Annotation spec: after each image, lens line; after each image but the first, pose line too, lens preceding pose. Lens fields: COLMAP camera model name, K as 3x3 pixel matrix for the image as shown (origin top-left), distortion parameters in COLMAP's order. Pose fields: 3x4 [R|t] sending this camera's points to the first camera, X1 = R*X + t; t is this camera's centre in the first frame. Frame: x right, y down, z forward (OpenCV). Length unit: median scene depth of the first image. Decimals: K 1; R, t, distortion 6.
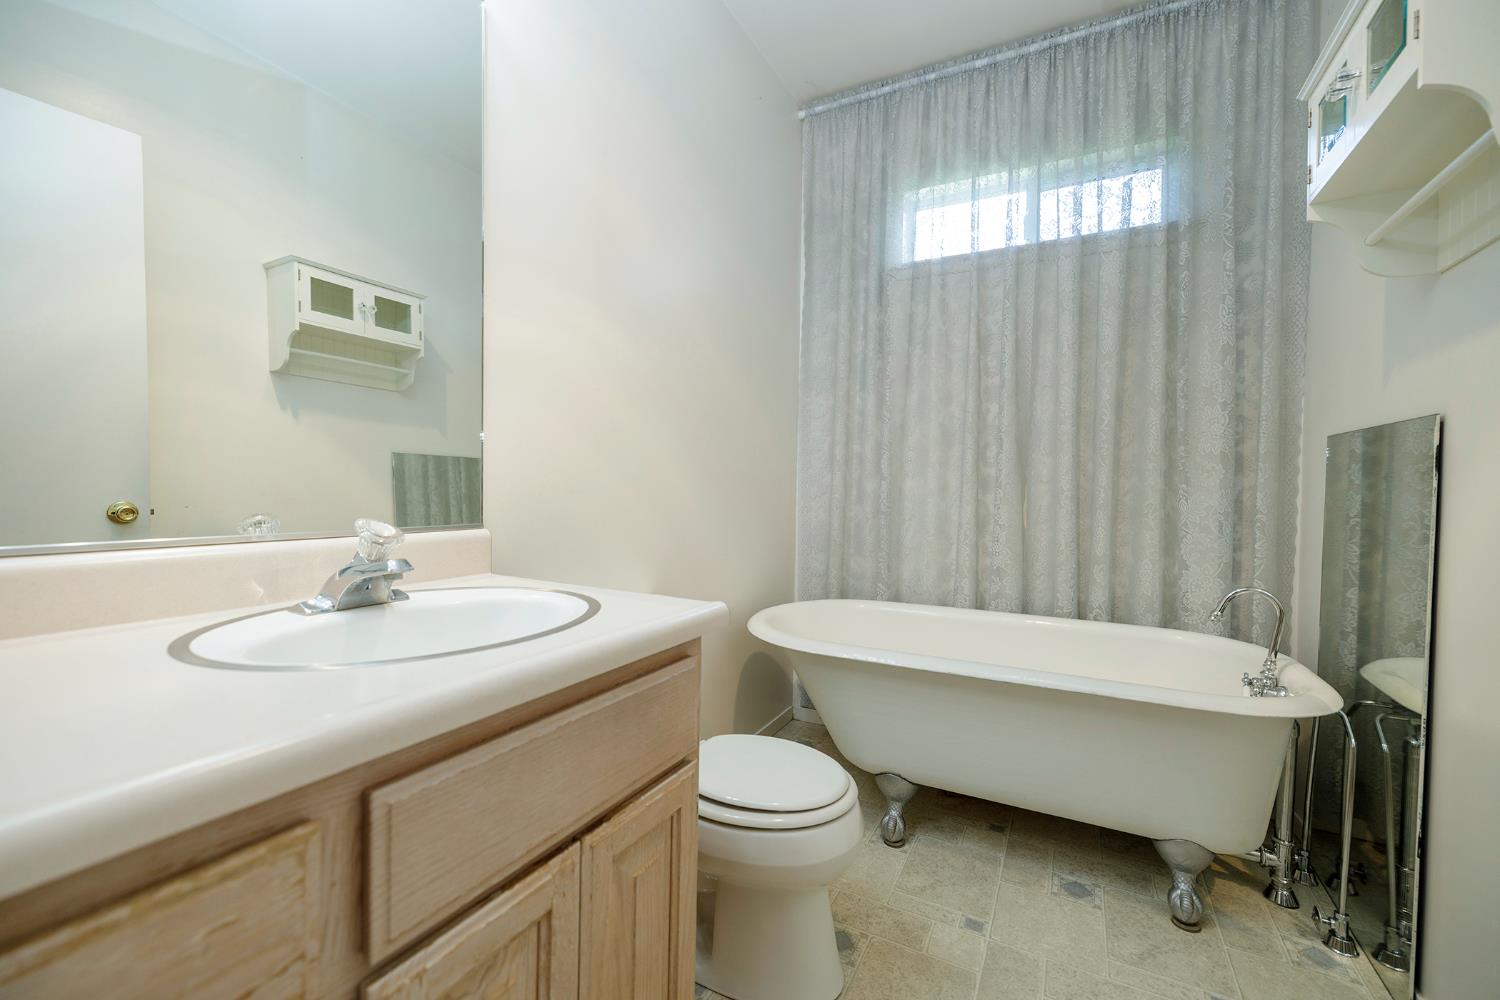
lens RADIAL K [[646.5, 0, 739.5], [0, 646.5, 498.9], [0, 0, 1]] dist [0.003910, -0.001079]
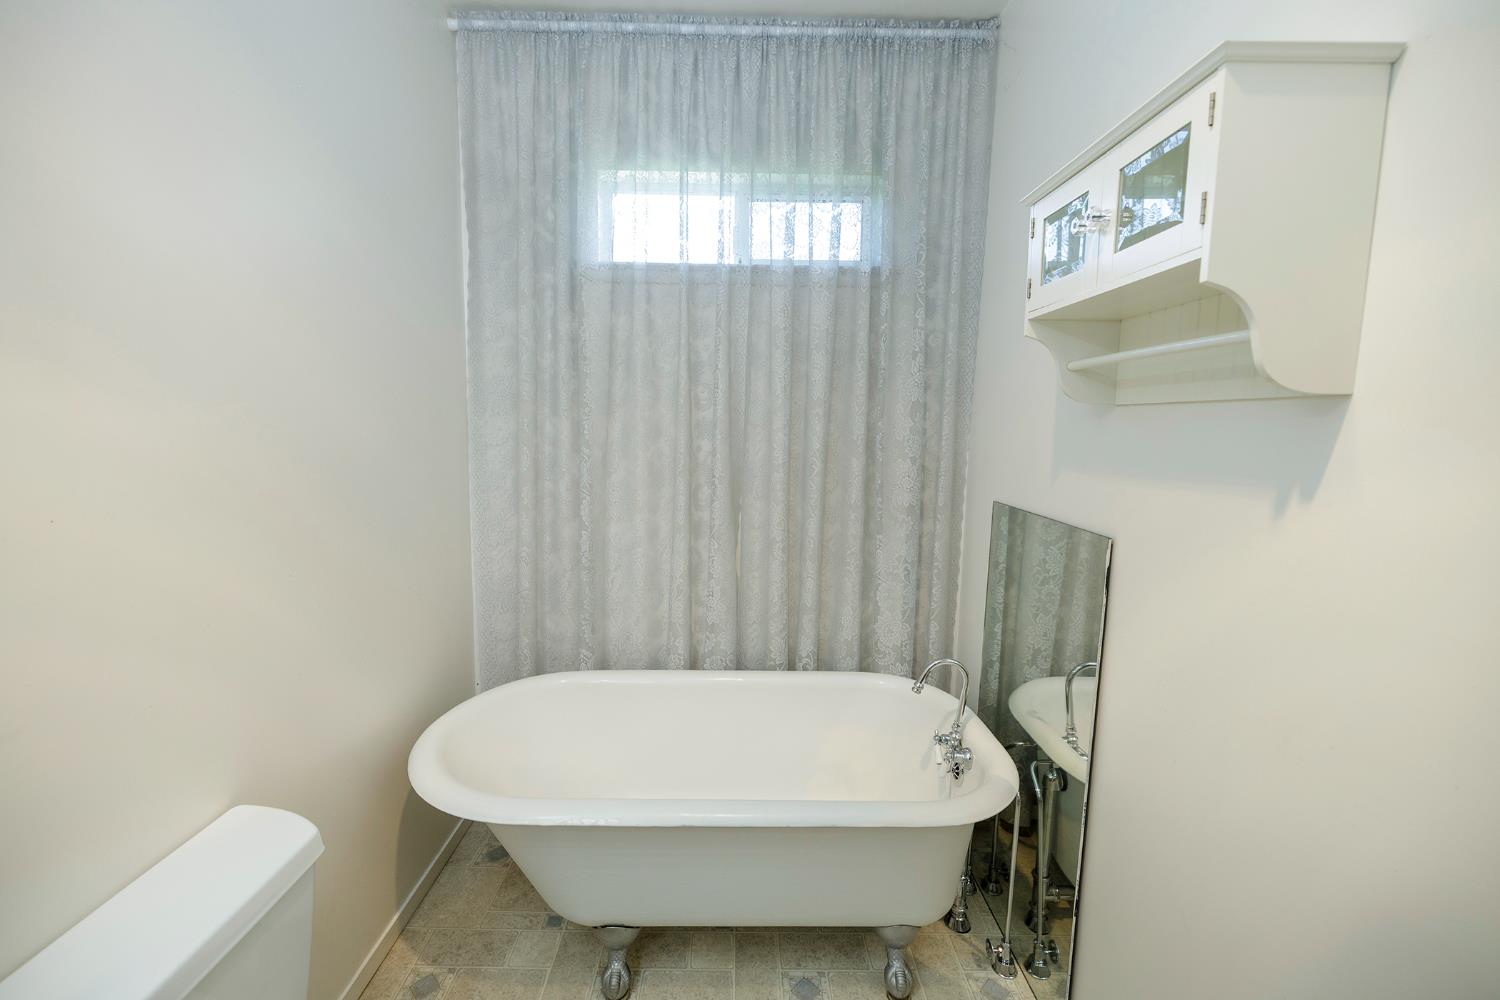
lens RADIAL K [[646.5, 0, 753.4], [0, 646.5, 502.2], [0, 0, 1]] dist [0.003910, -0.001079]
pose [[0.875002, -0.052915, 0.481218, 0.016347], [0.000567, 0.994120, 0.108284, -0.172630], [-0.484118, -0.094476, 0.869887, 0.193868]]
